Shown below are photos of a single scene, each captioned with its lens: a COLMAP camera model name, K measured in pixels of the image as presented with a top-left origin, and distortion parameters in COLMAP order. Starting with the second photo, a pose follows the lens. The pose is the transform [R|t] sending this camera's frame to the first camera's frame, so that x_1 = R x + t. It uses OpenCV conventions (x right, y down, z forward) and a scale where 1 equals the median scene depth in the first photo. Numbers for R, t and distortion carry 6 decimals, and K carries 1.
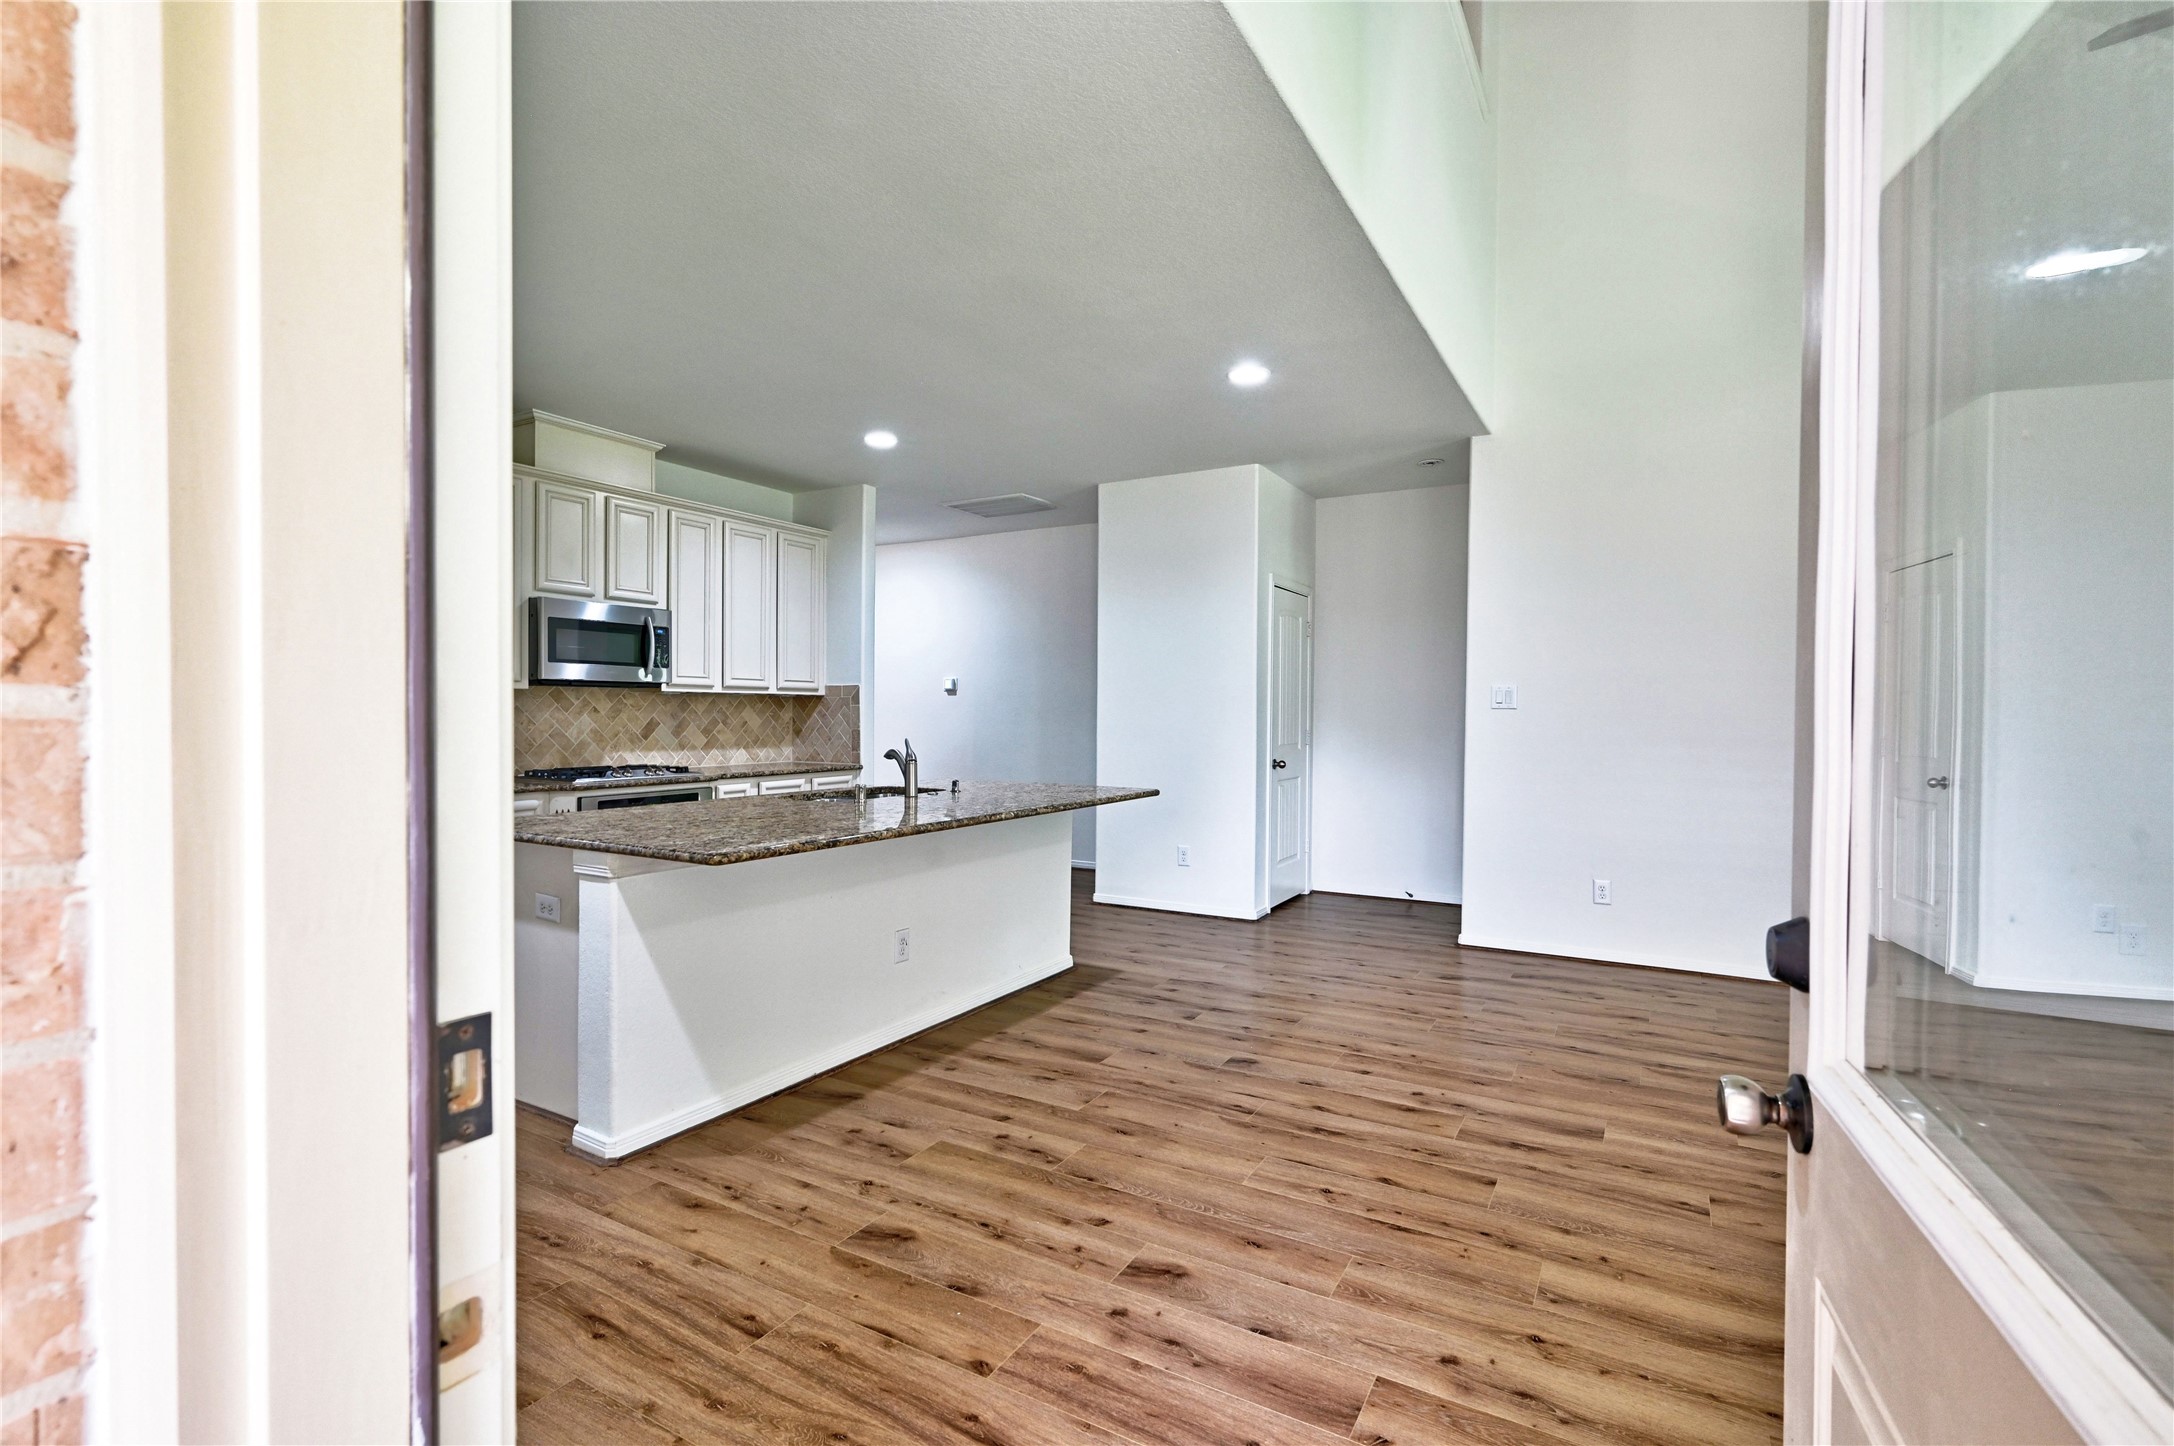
lens RADIAL K [[999.7, 0, 1086.2], [0, 999.7, 713.2], [0, 0, 1]] dist [0.002082, 0.000305]
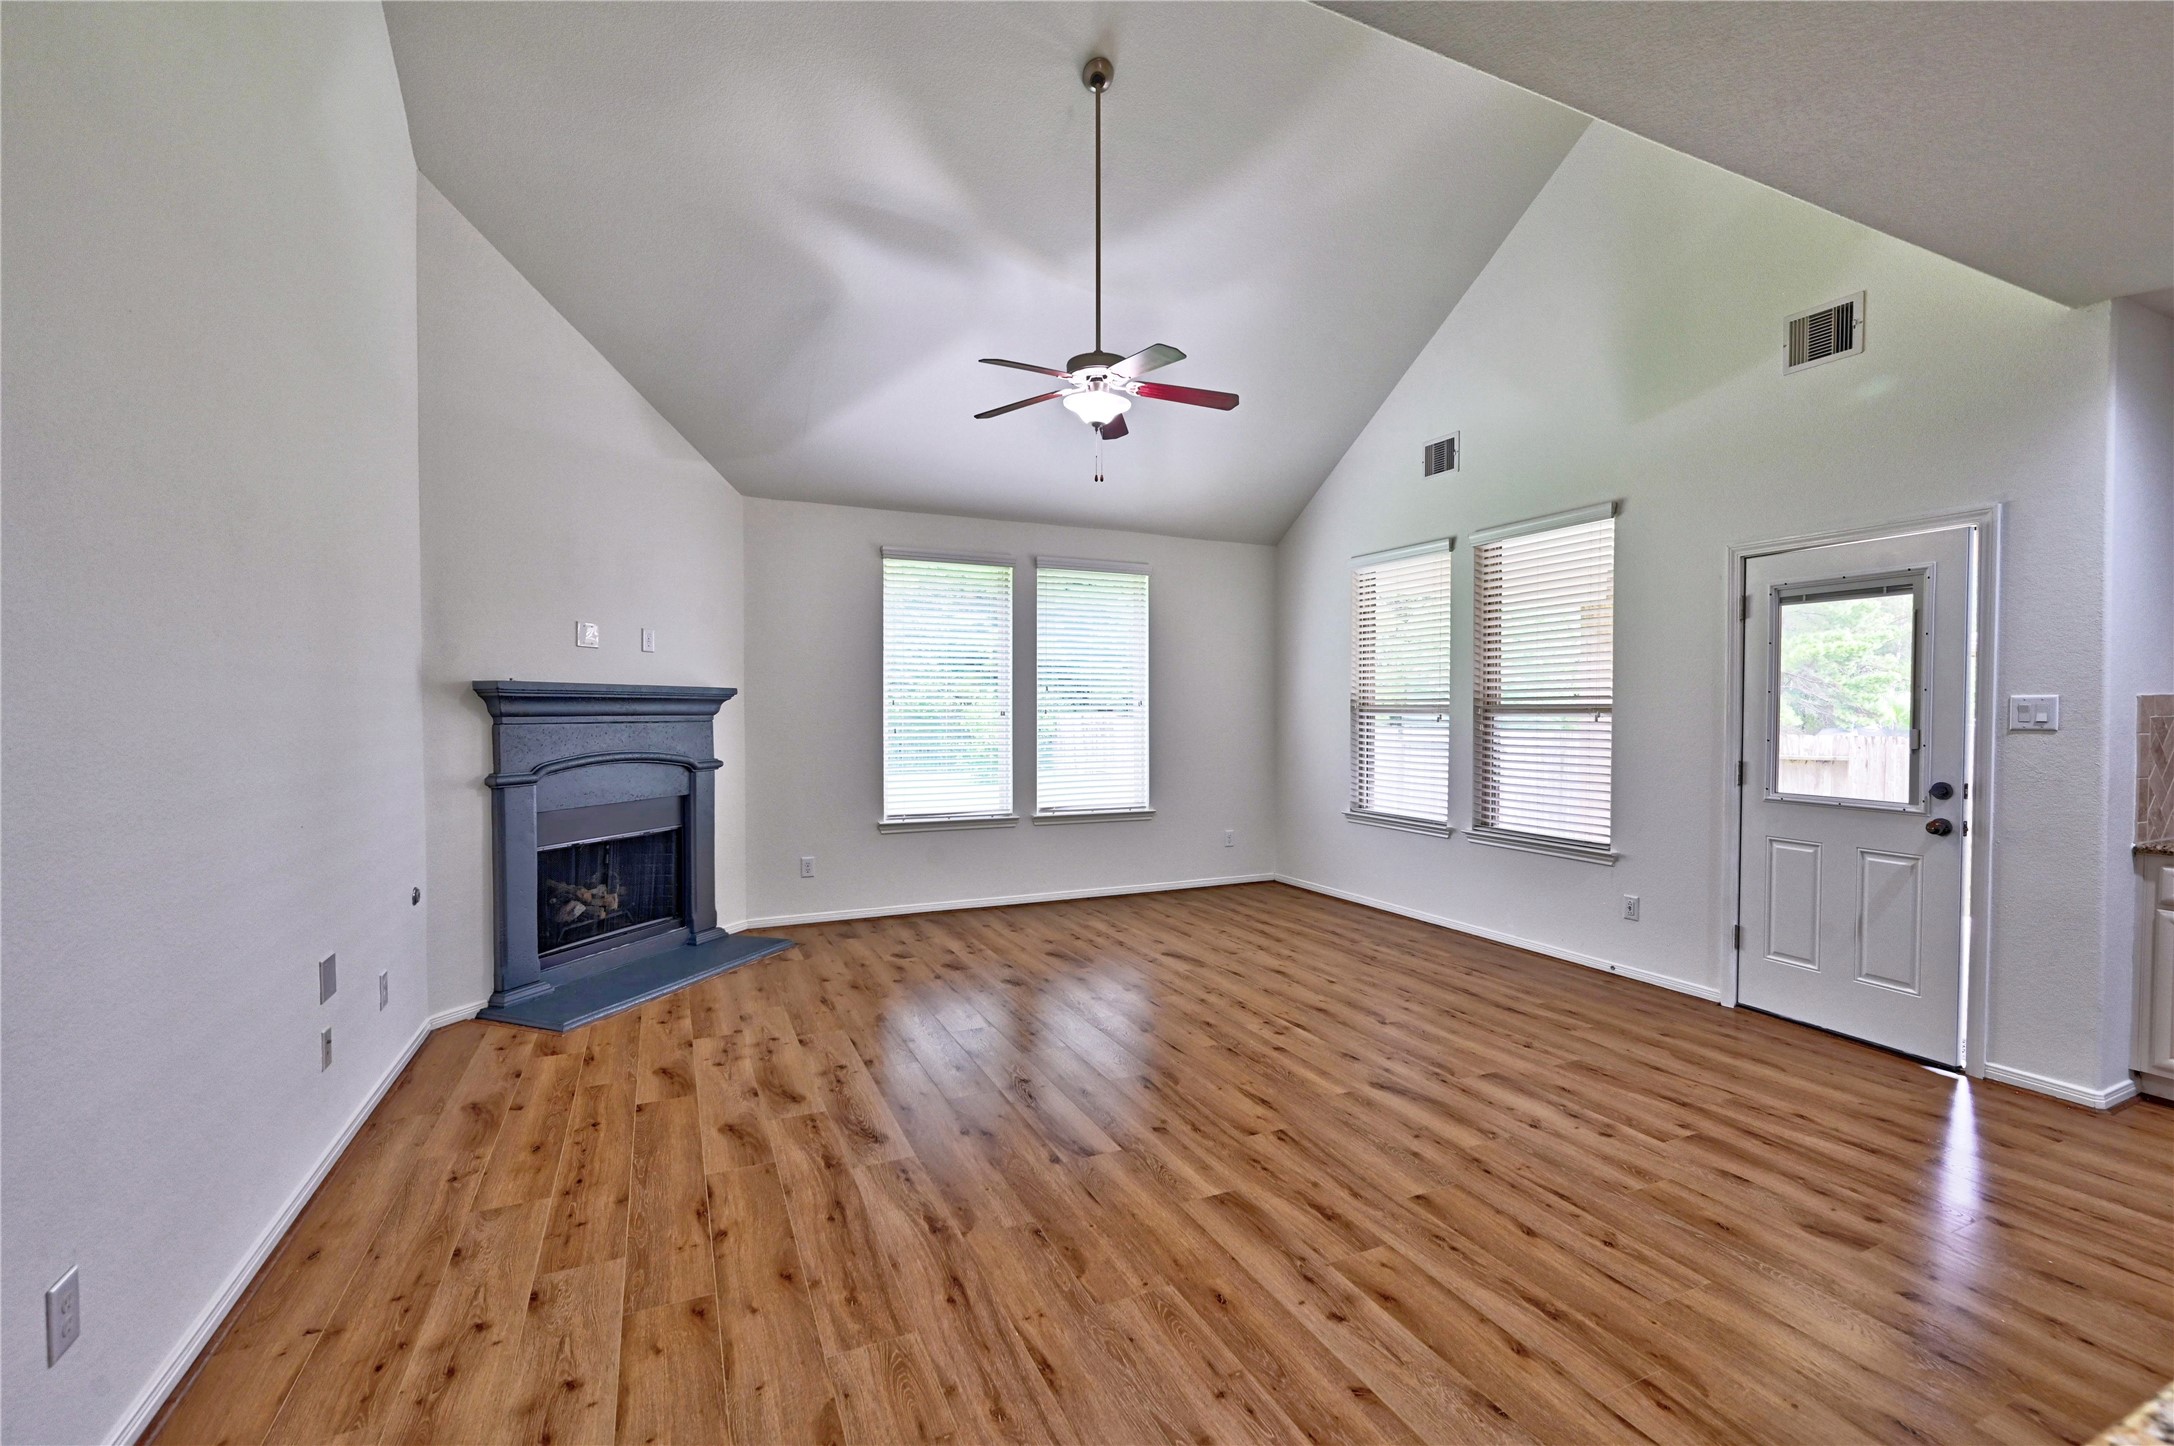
lens RADIAL K [[903.7, 0, 1068.1], [0, 903.7, 731.7], [0, 0, 1]] dist [-0.012669, 0.001384]
pose [[-0.804286, -0.019844, 0.593912, 0.114044], [-0.003029, 0.999566, 0.029296, -0.032492], [-0.594235, 0.021763, -0.803997, 1.472349]]
